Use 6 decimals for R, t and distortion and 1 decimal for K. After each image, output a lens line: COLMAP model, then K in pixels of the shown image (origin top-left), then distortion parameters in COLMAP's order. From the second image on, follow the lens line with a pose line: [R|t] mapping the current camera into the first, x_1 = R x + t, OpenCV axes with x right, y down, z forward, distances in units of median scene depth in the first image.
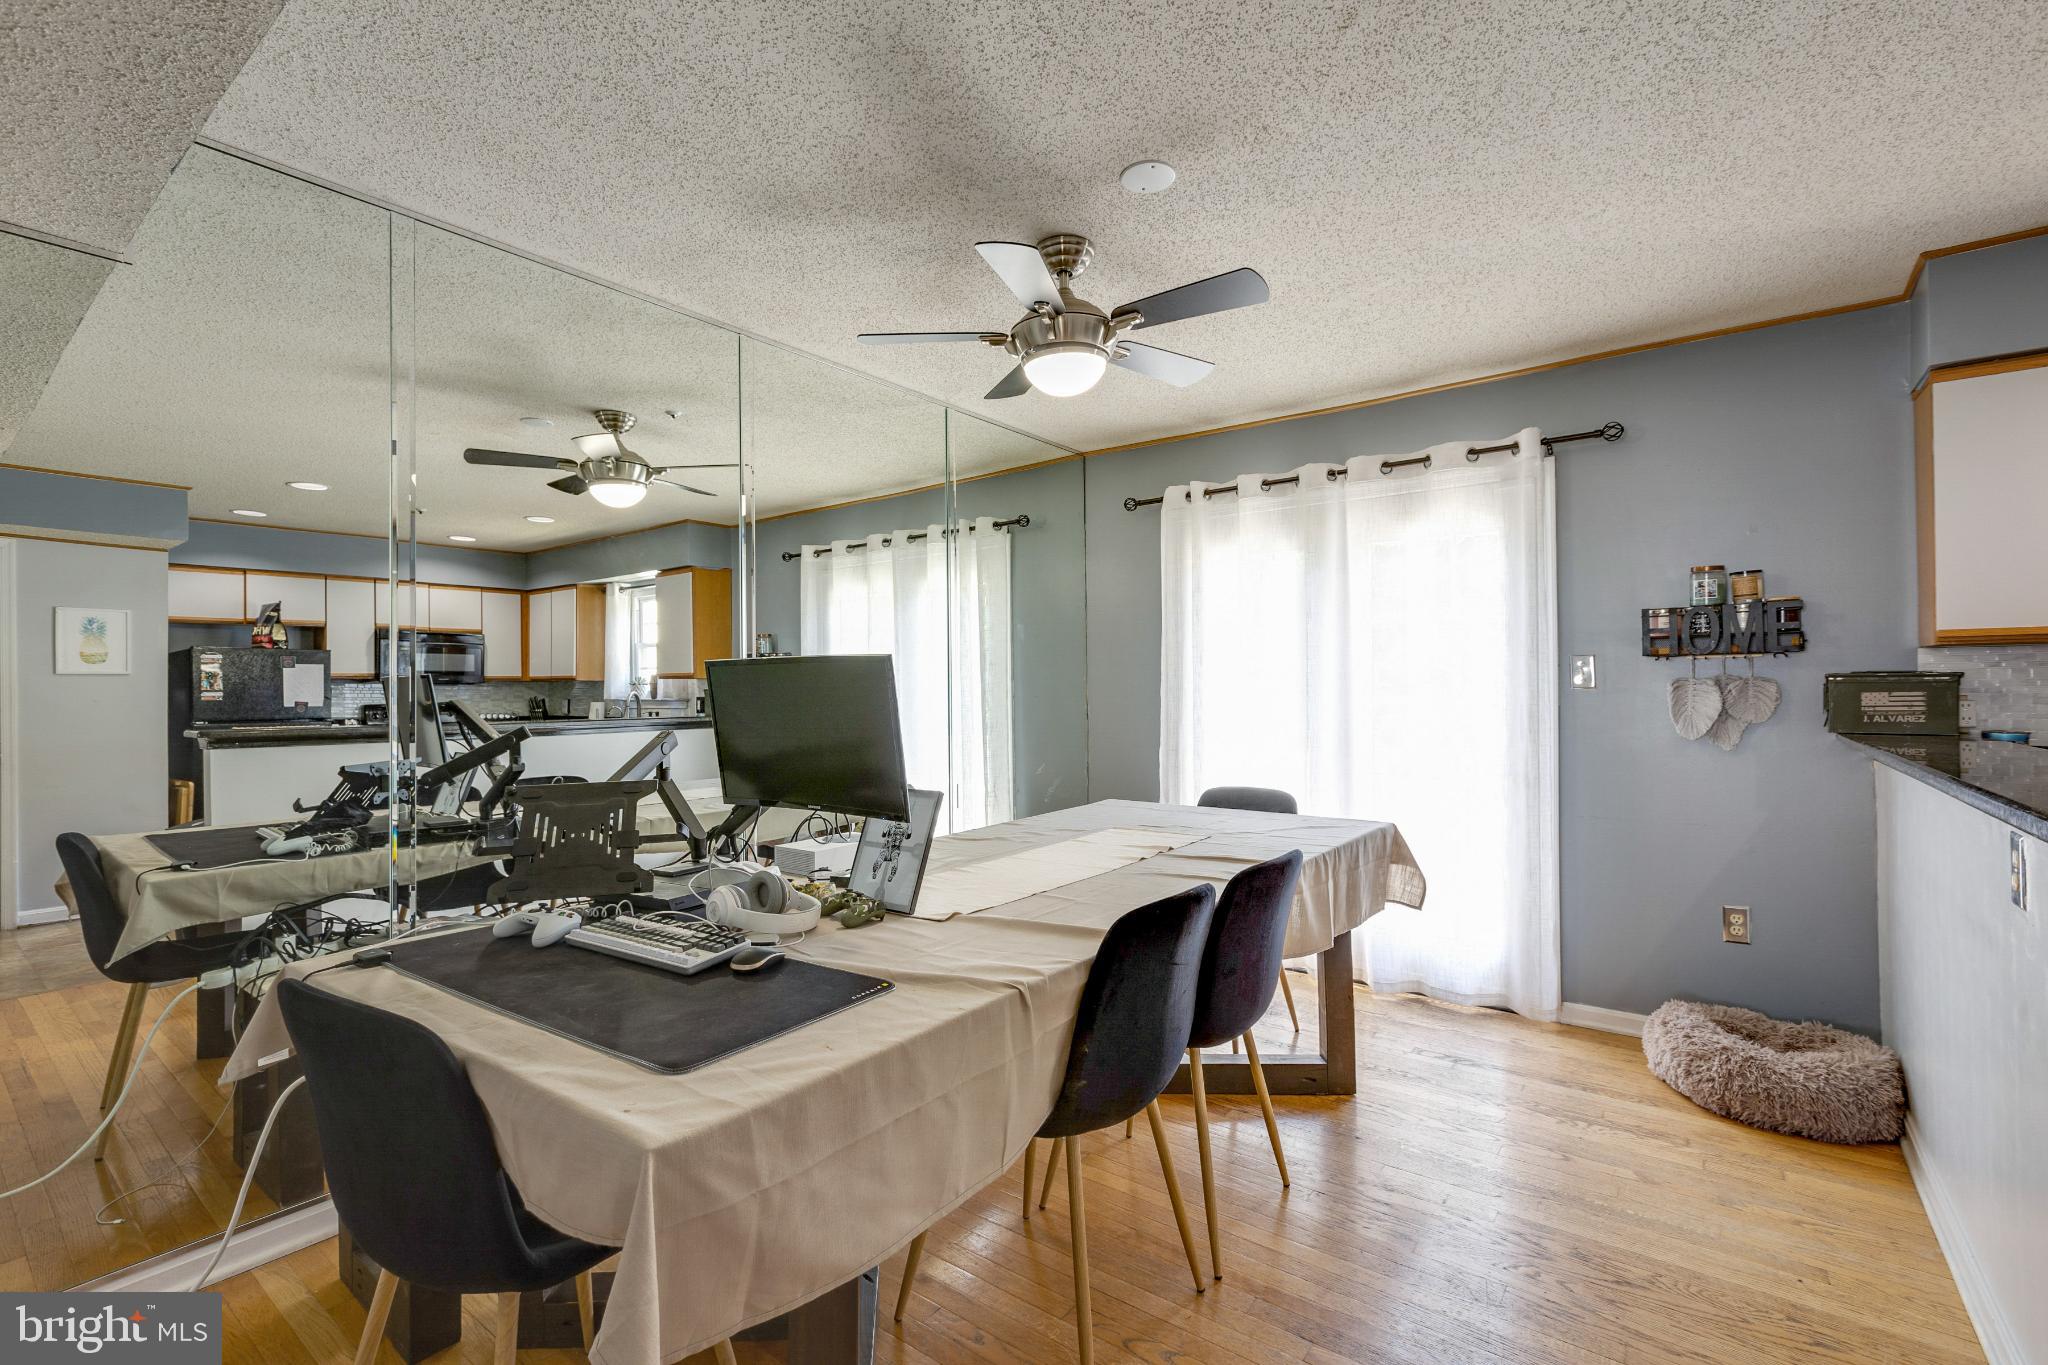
lens RADIAL K [[911.4, 0, 1022.4], [0, 911.4, 691.4], [0, 0, 1]] dist [-0.000170, 0.000716]
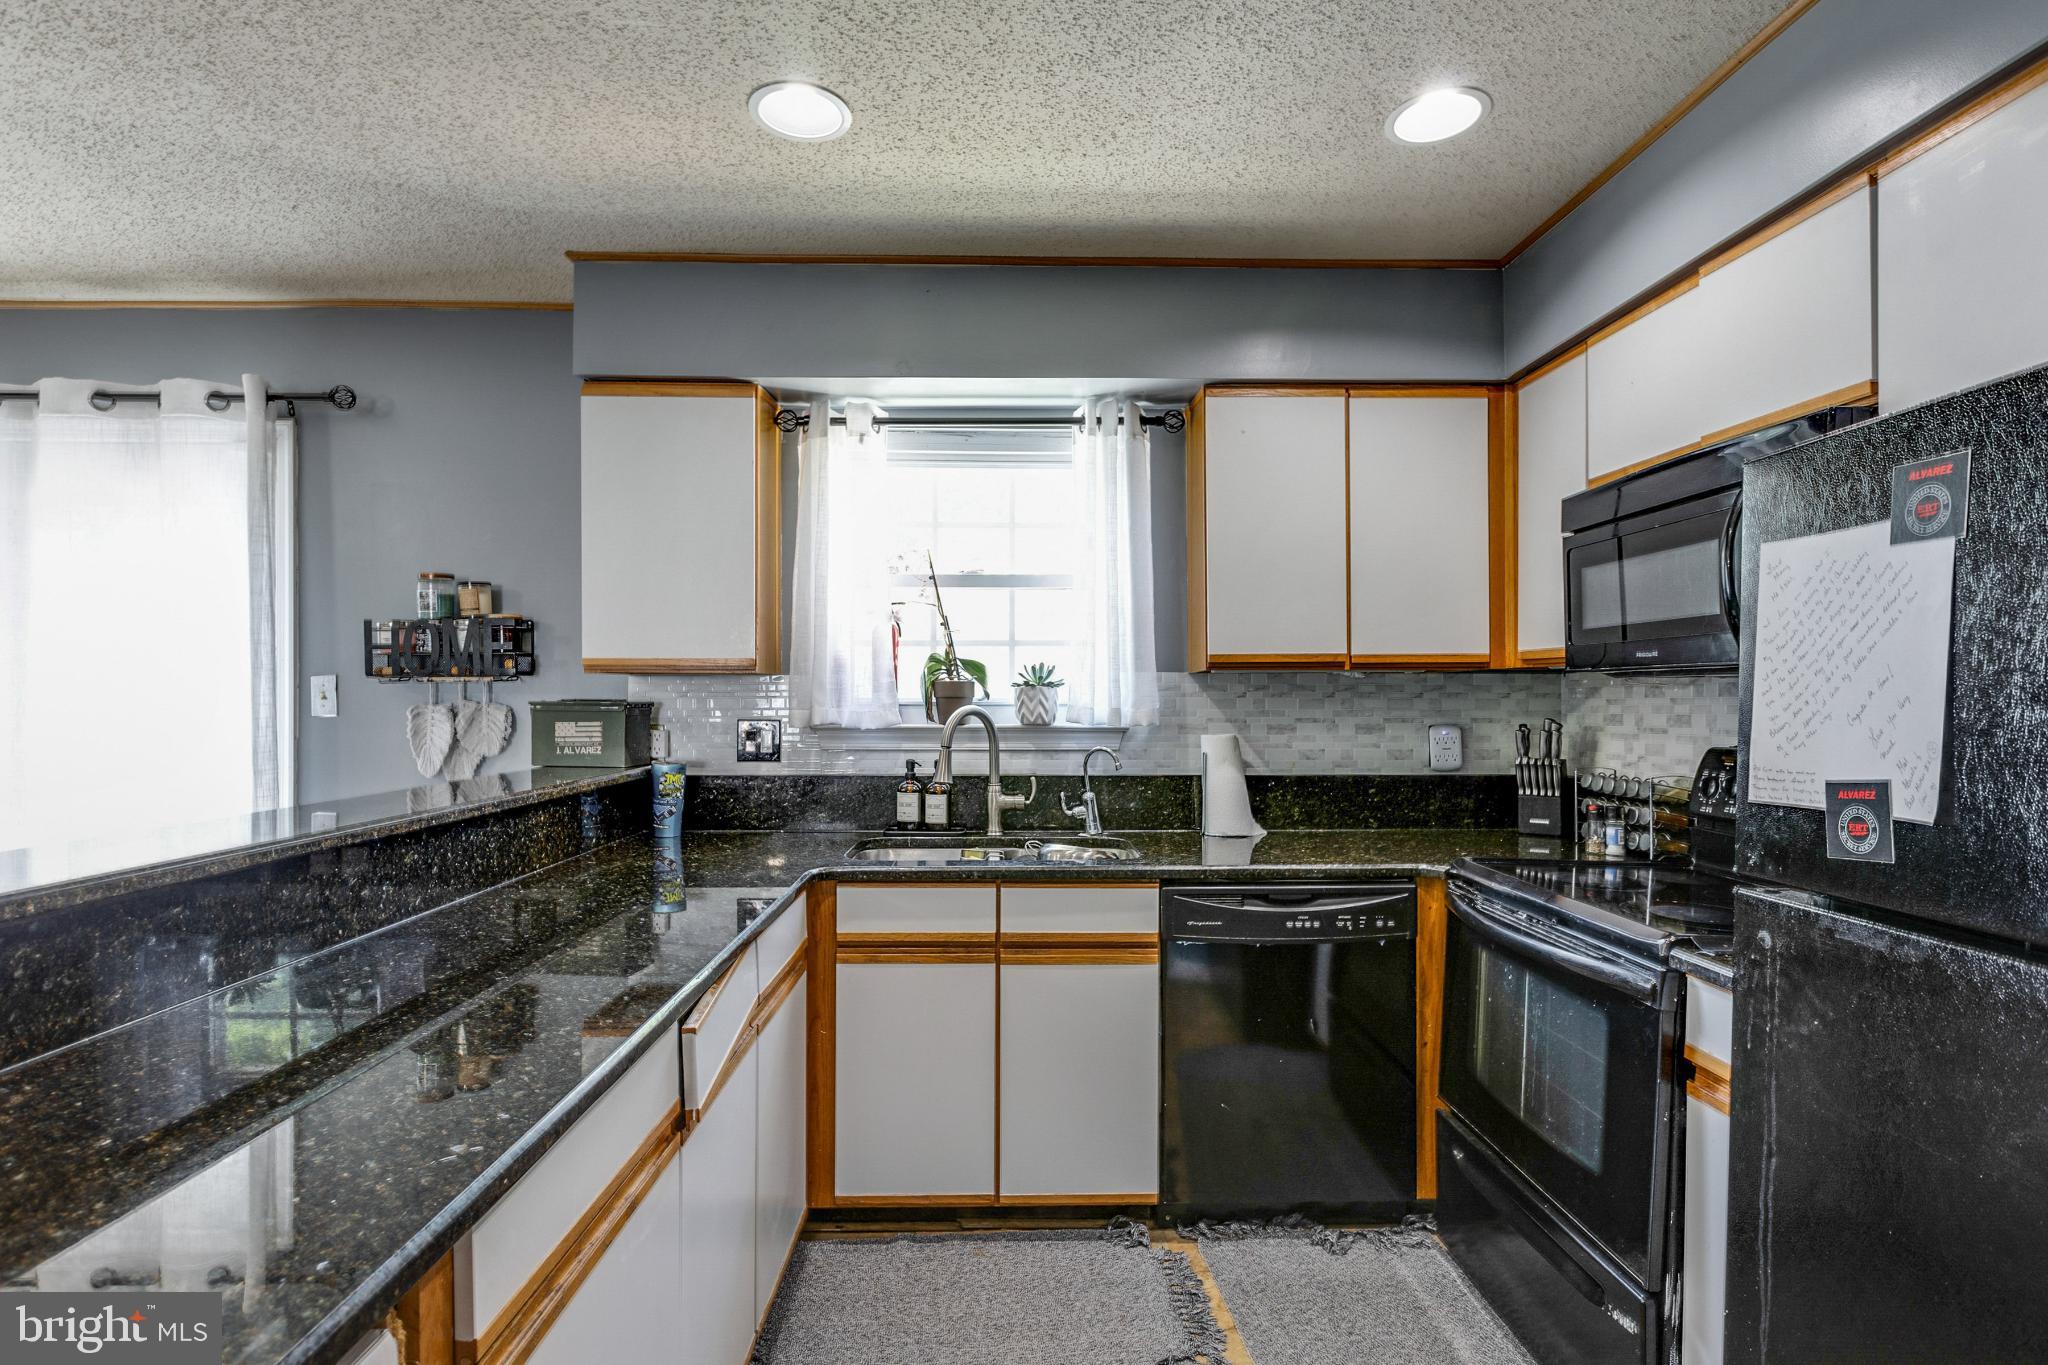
lens RADIAL K [[1009.6, 0, 1032.7], [0, 1009.6, 698.4], [0, 0, 1]] dist [0.001133, 0.000410]
pose [[0.780894, 0.008950, 0.624599, 0.480606], [-0.006096, 0.999959, -0.006707, -0.014201], [-0.624633, 0.001430, 0.780917, -0.067895]]
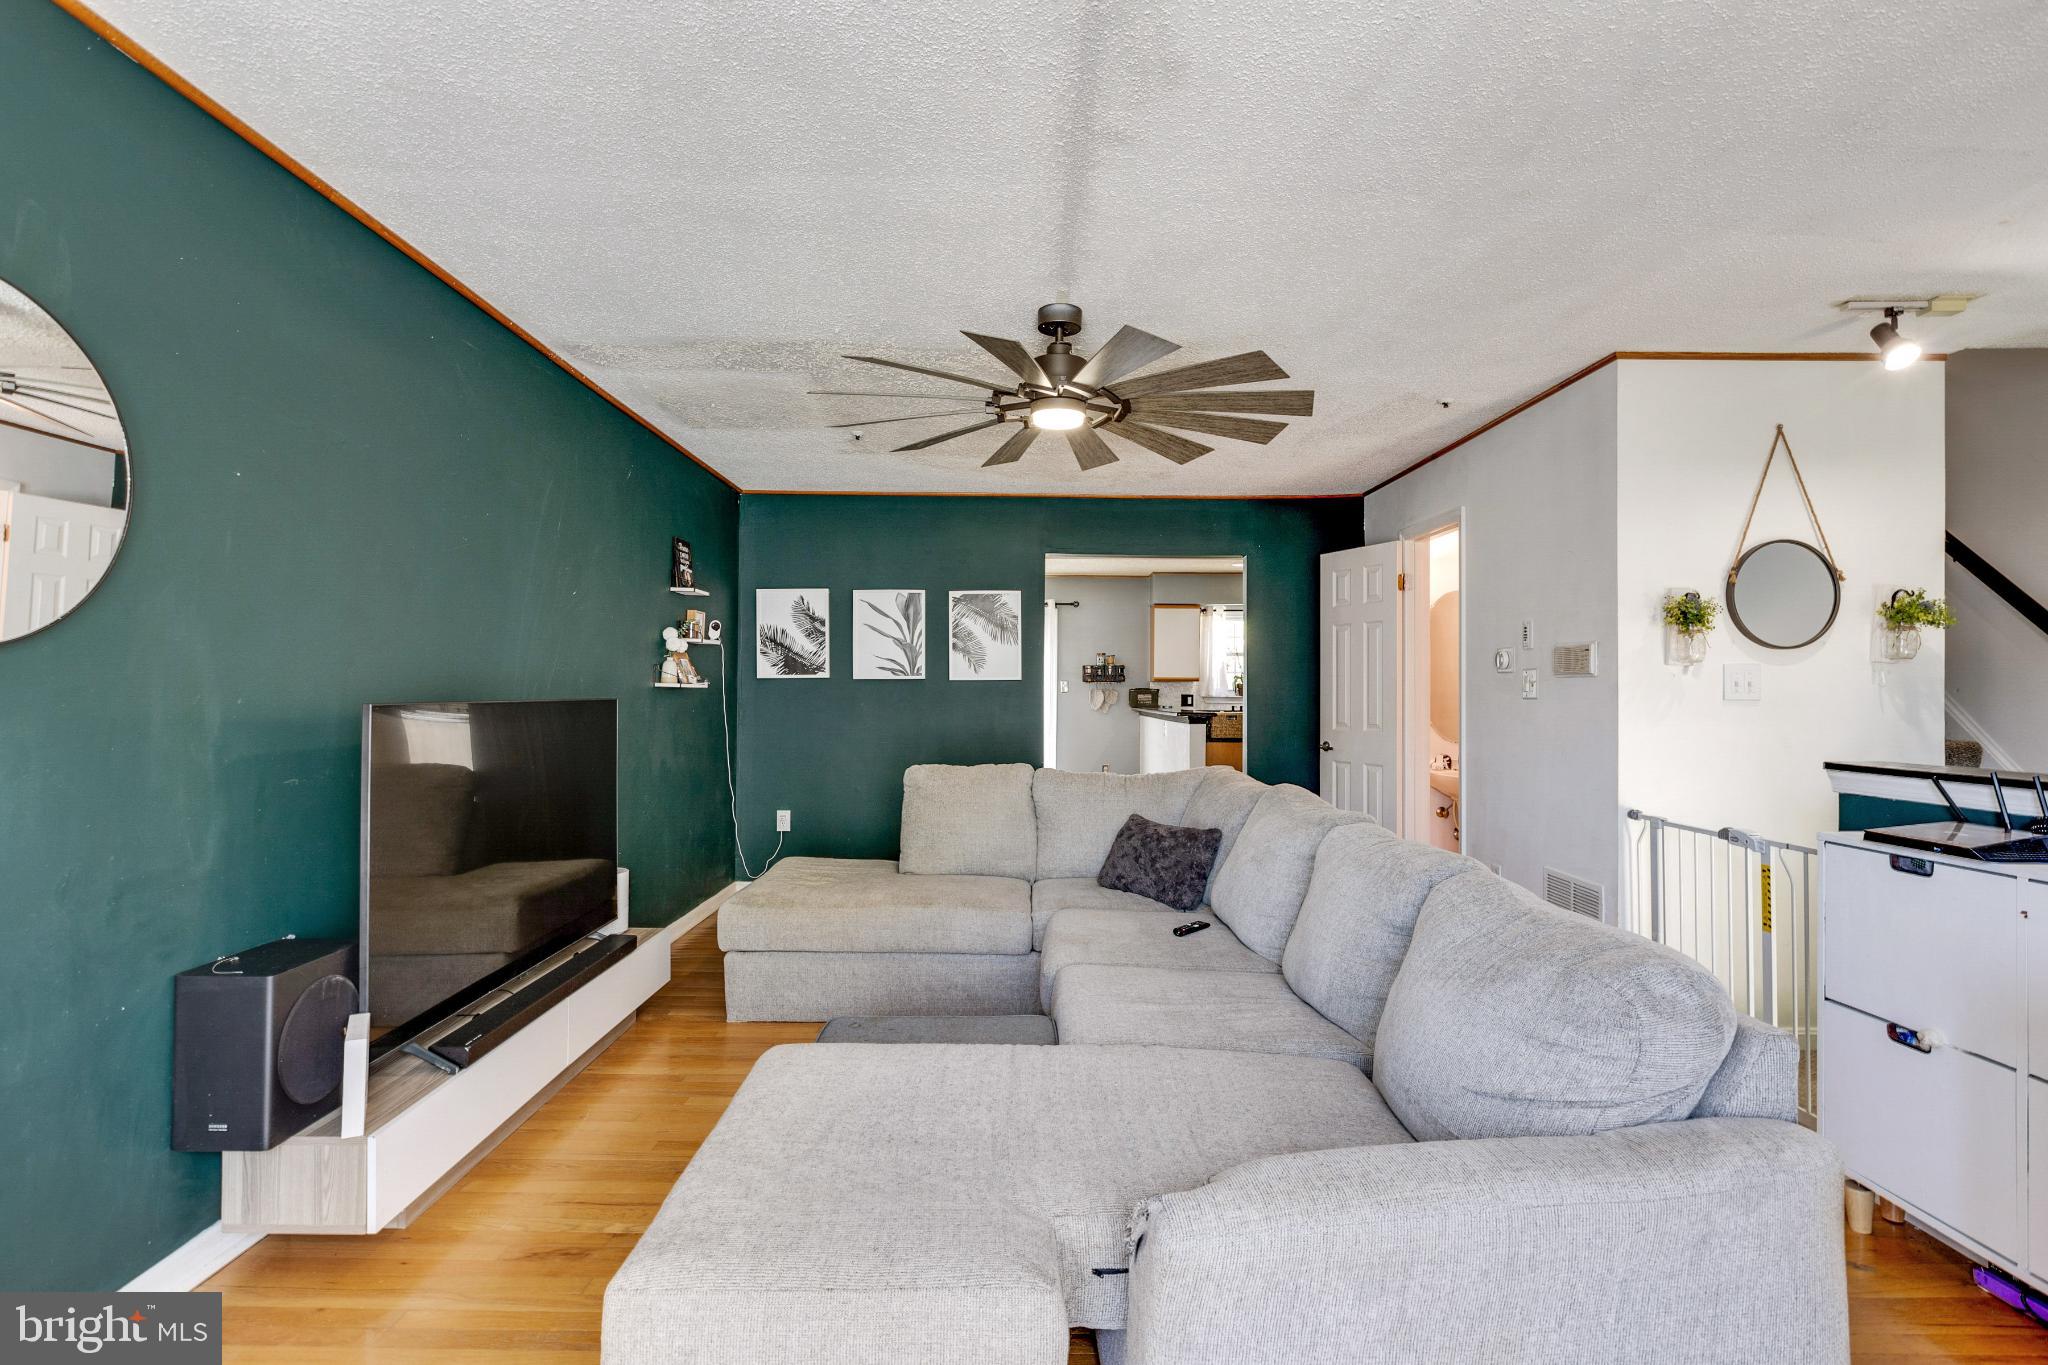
lens RADIAL K [[981.5, 0, 1028.7], [0, 981.5, 692.0], [0, 0, 1]] dist [-0.002848, -0.000409]
pose [[0.791150, 0.014643, 0.611447, -1.167536], [-0.012570, 0.999891, -0.007681, 0.017908], [-0.611493, -0.001609, 0.791248, -1.171486]]
